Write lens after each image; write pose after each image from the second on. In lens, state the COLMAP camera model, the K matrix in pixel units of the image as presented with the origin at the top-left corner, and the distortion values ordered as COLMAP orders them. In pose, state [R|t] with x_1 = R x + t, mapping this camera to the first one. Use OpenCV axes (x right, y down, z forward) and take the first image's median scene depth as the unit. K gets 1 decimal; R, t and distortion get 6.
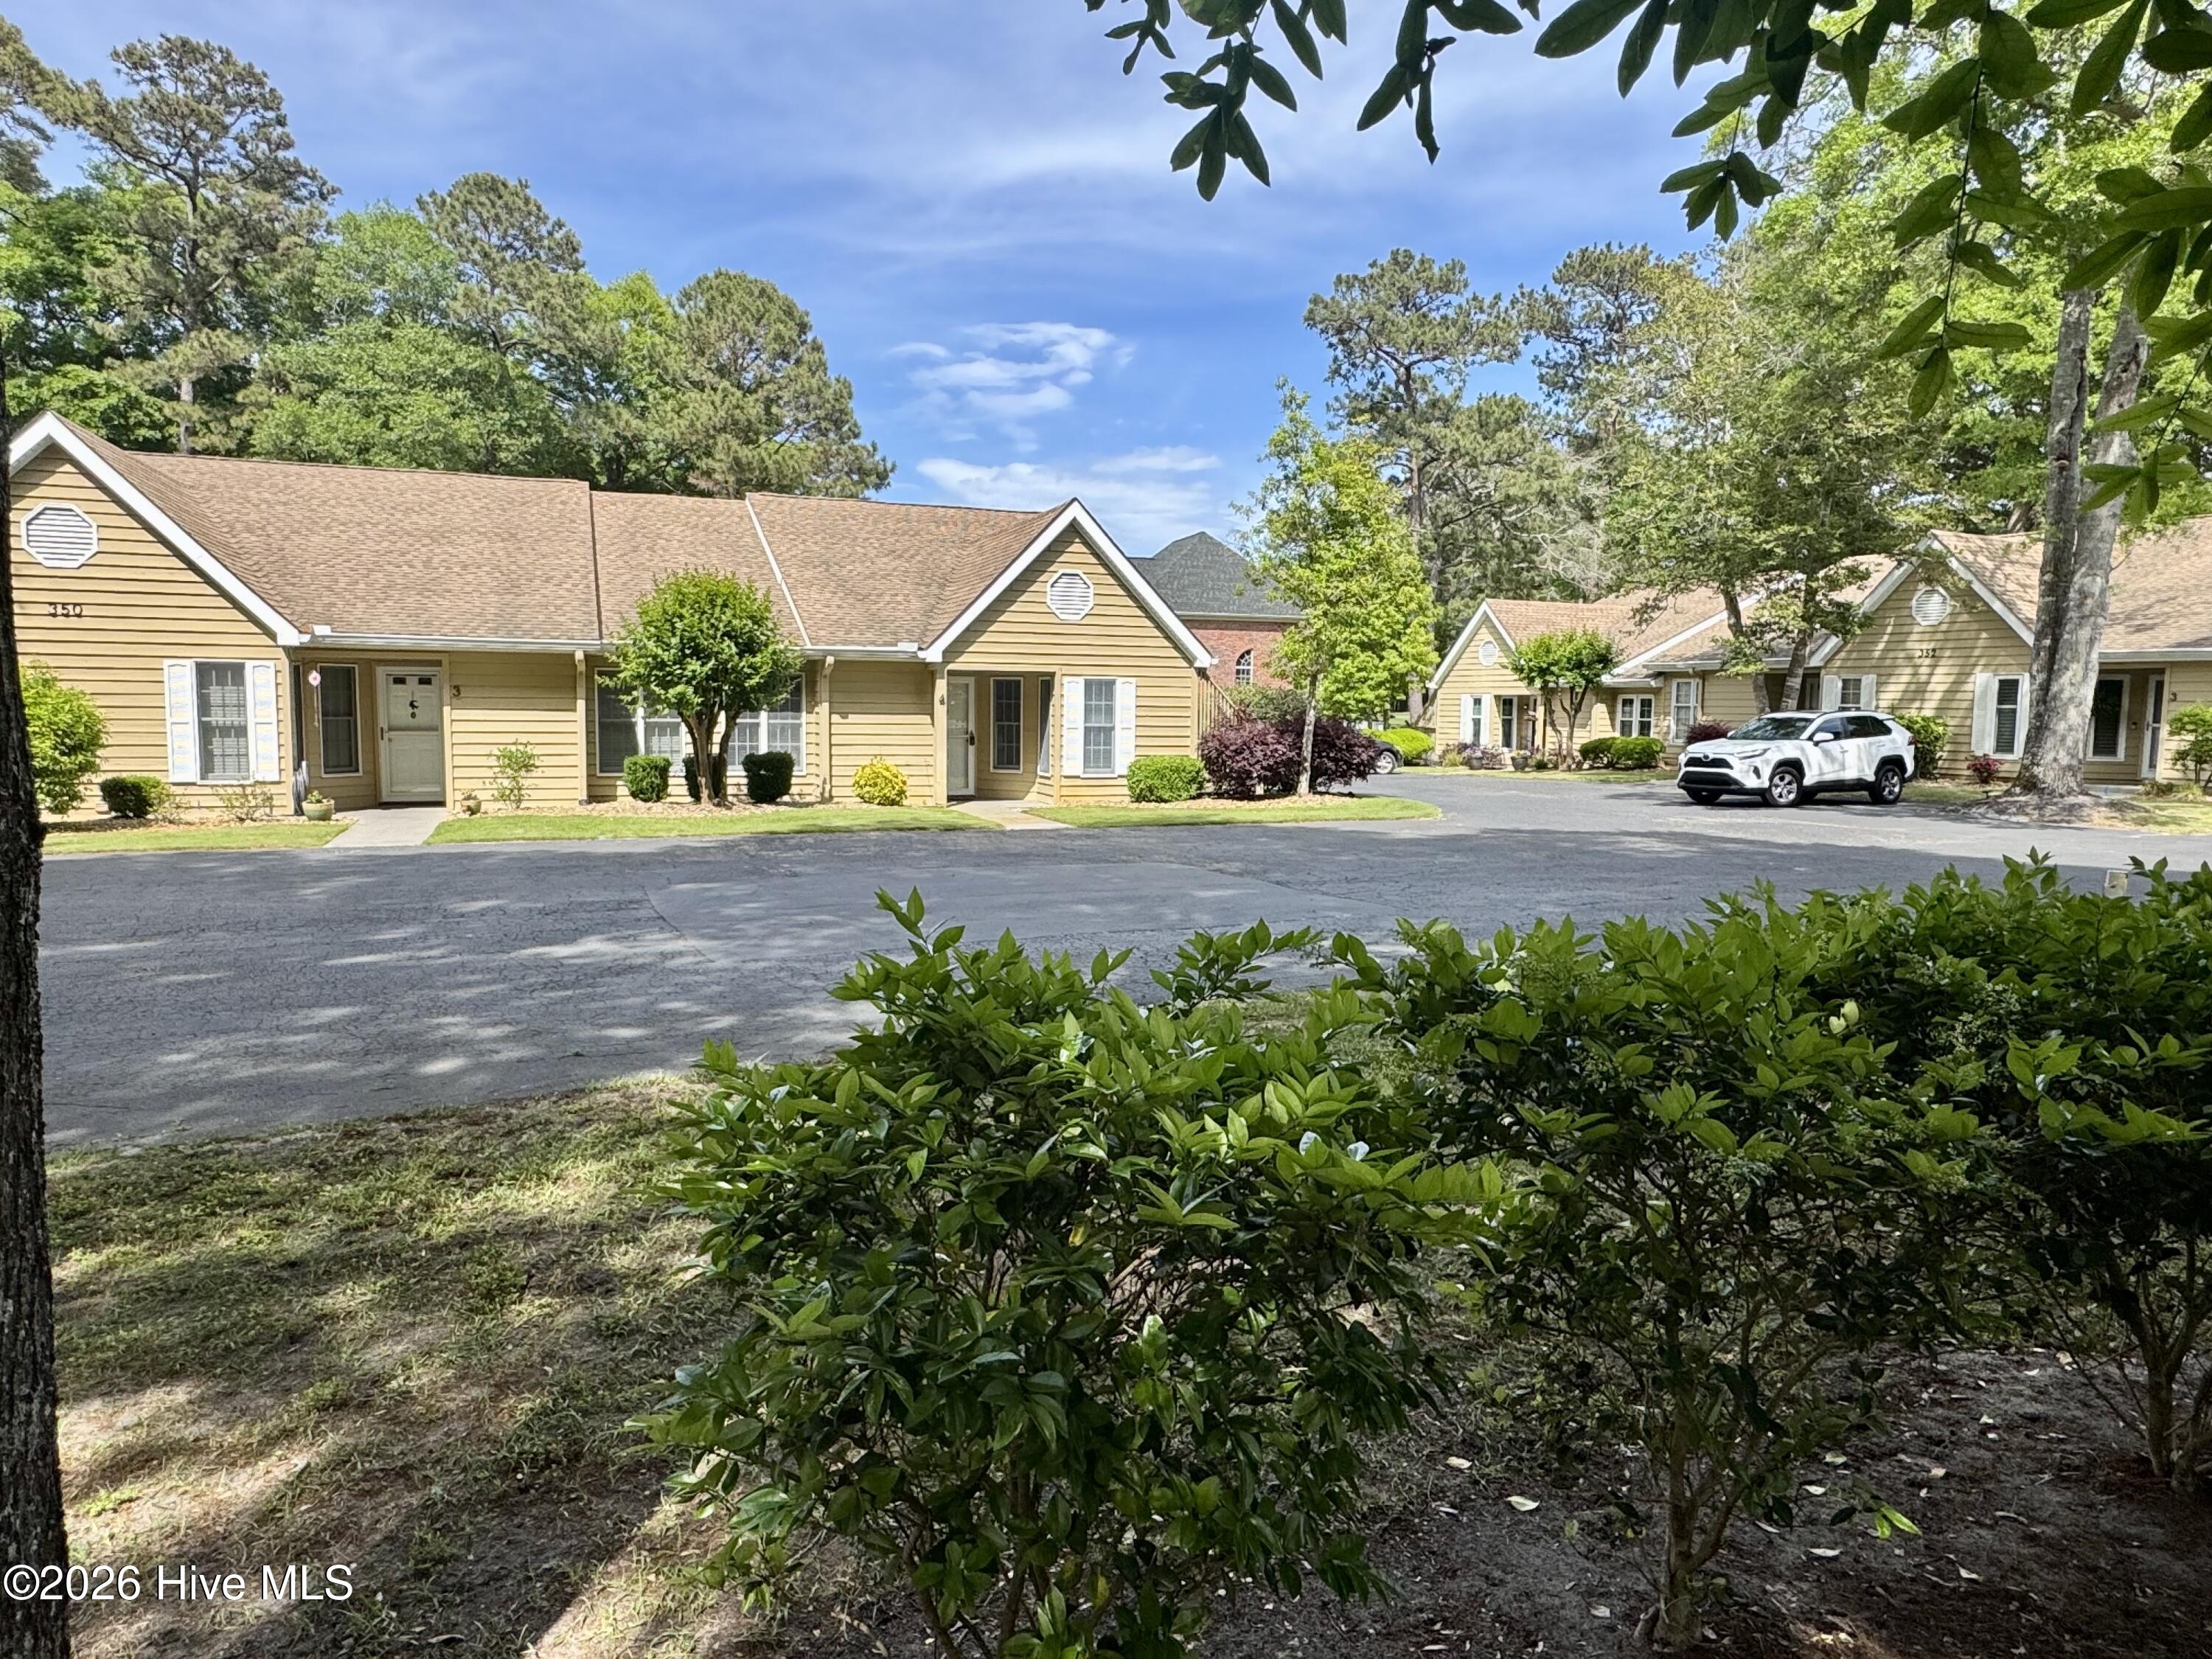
lens RADIAL K [[1379.0, 0, 1106.0], [0, 1379.0, 829.5], [0, 0, 1]] dist [-0.005126, -0.005802]
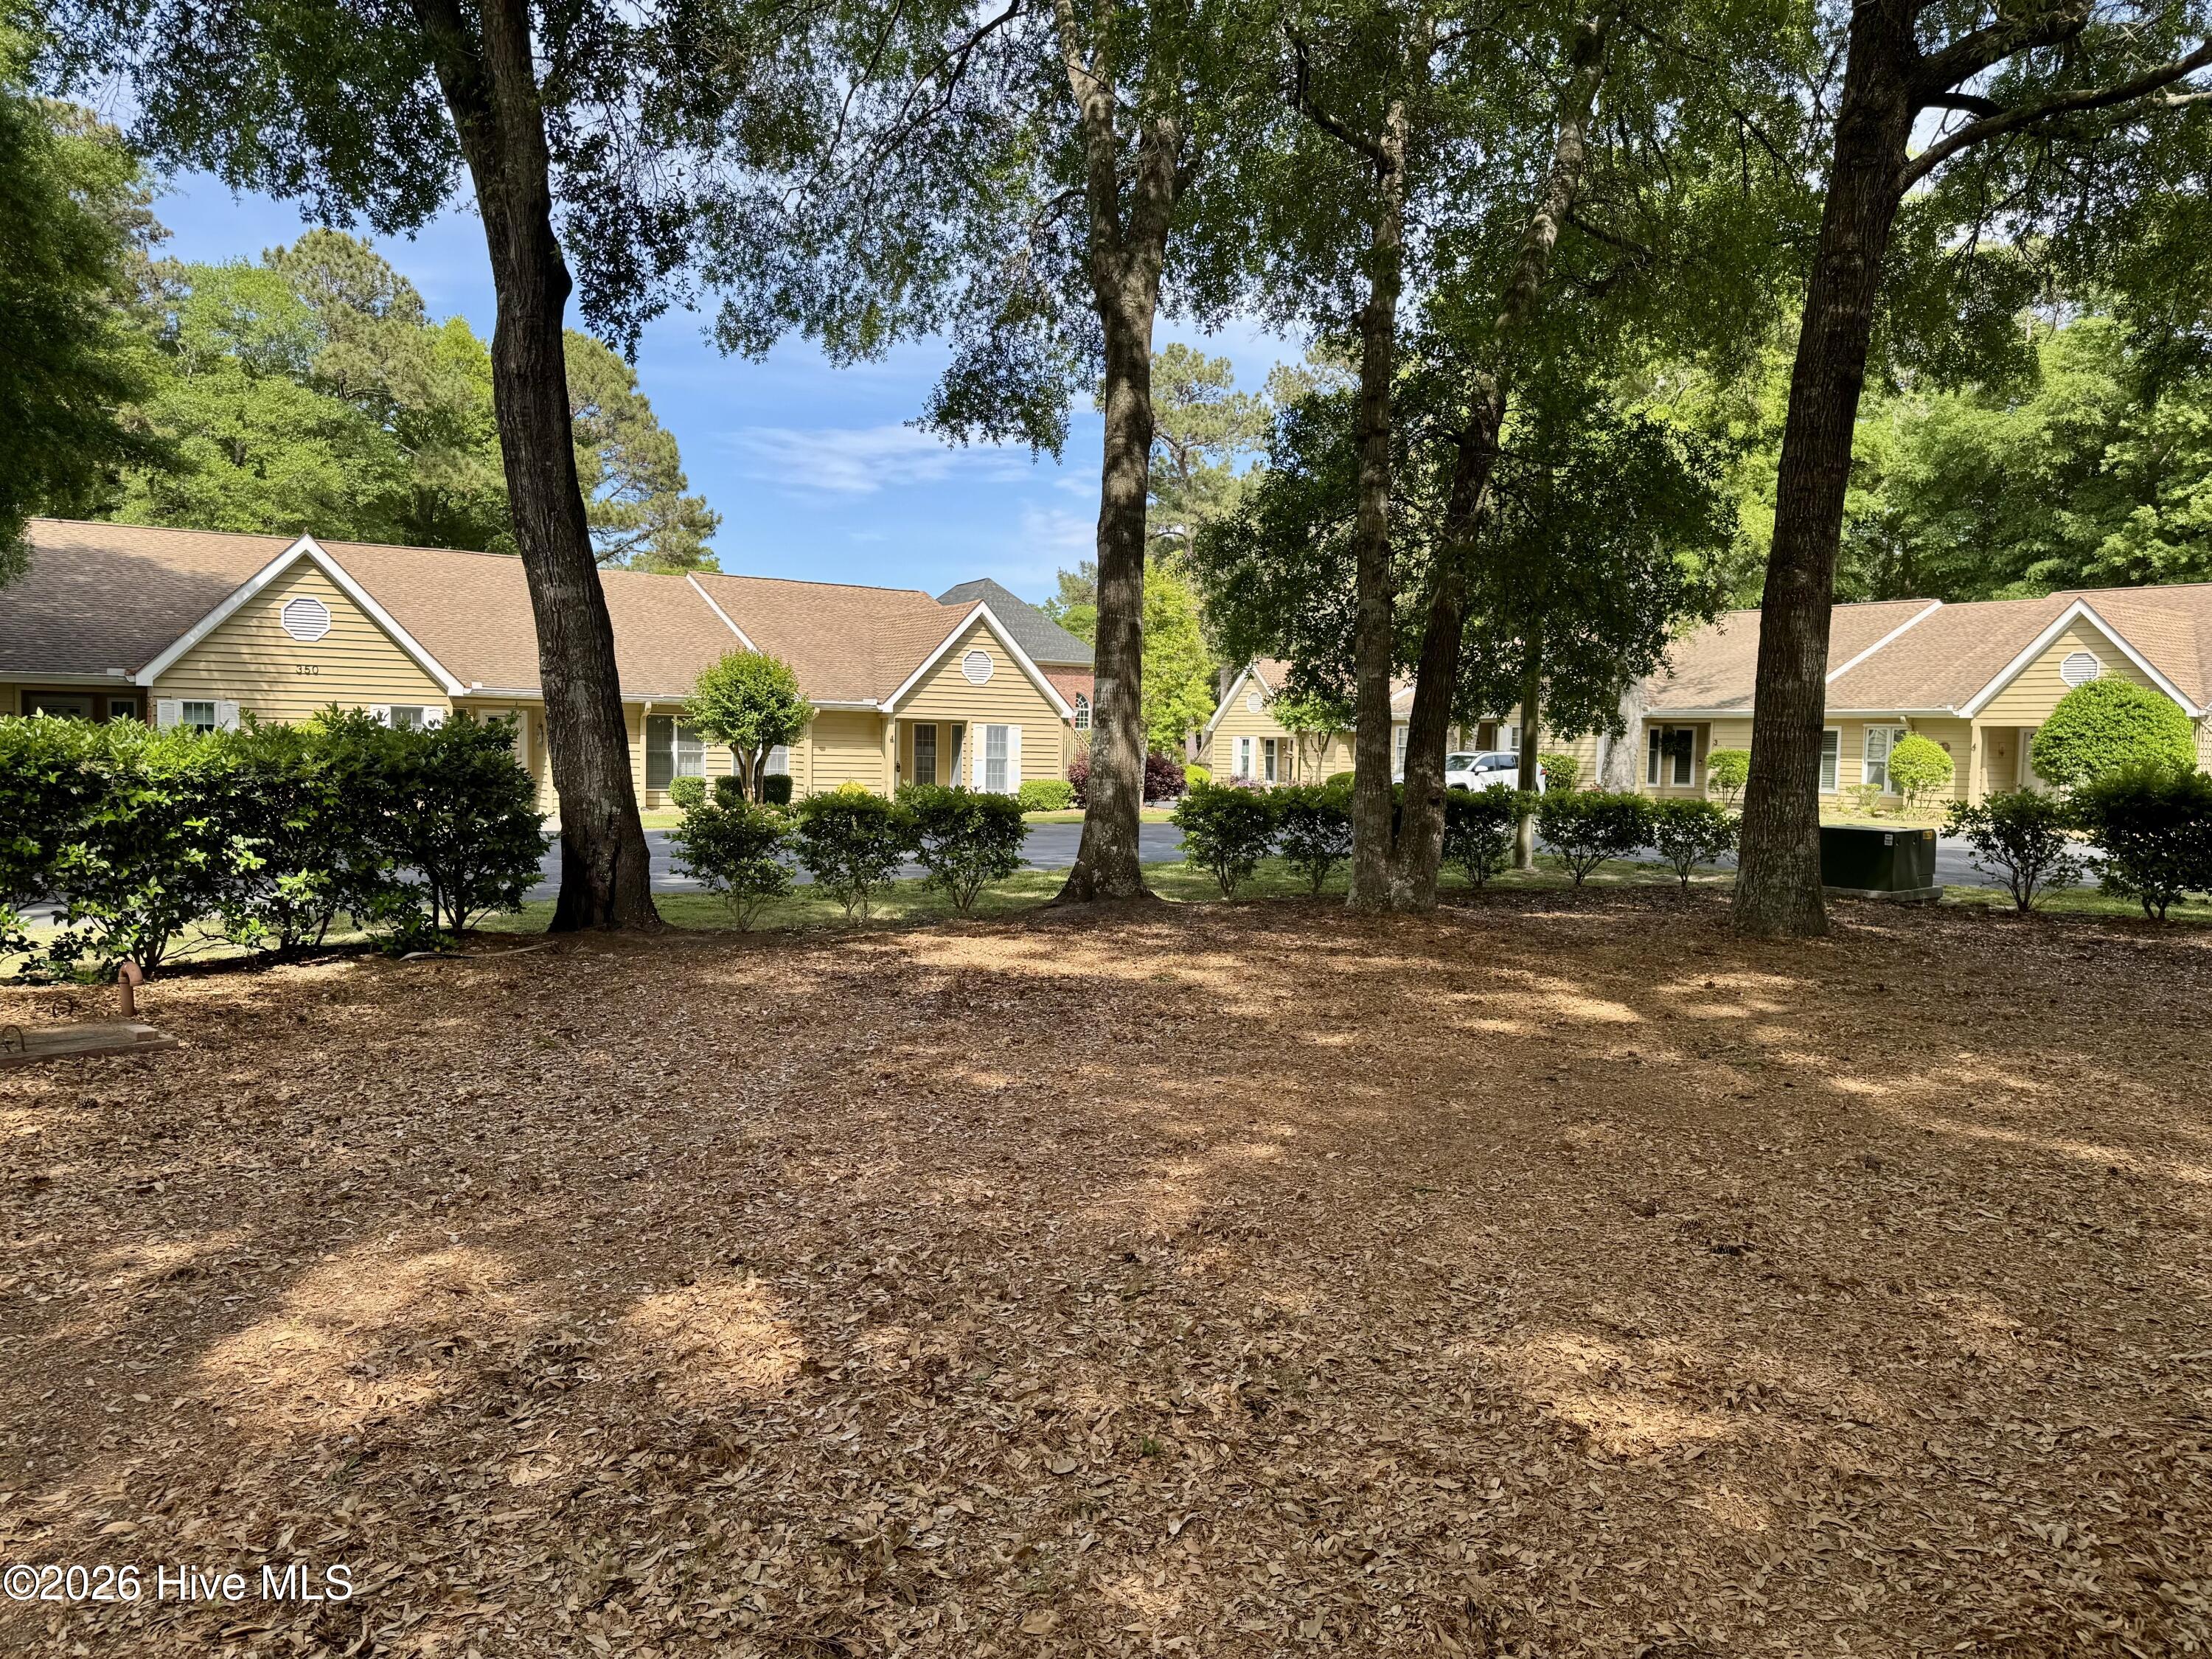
lens RADIAL K [[1592.7, 0, 1144.1], [0, 1592.7, 846.9], [0, 0, 1]] dist [0.105862, -0.153352]
pose [[0.978217, -0.005411, 0.207517, -0.119230], [0.010309, 0.999693, -0.022529, 0.032721], [-0.207331, 0.024177, 0.977972, -0.381349]]
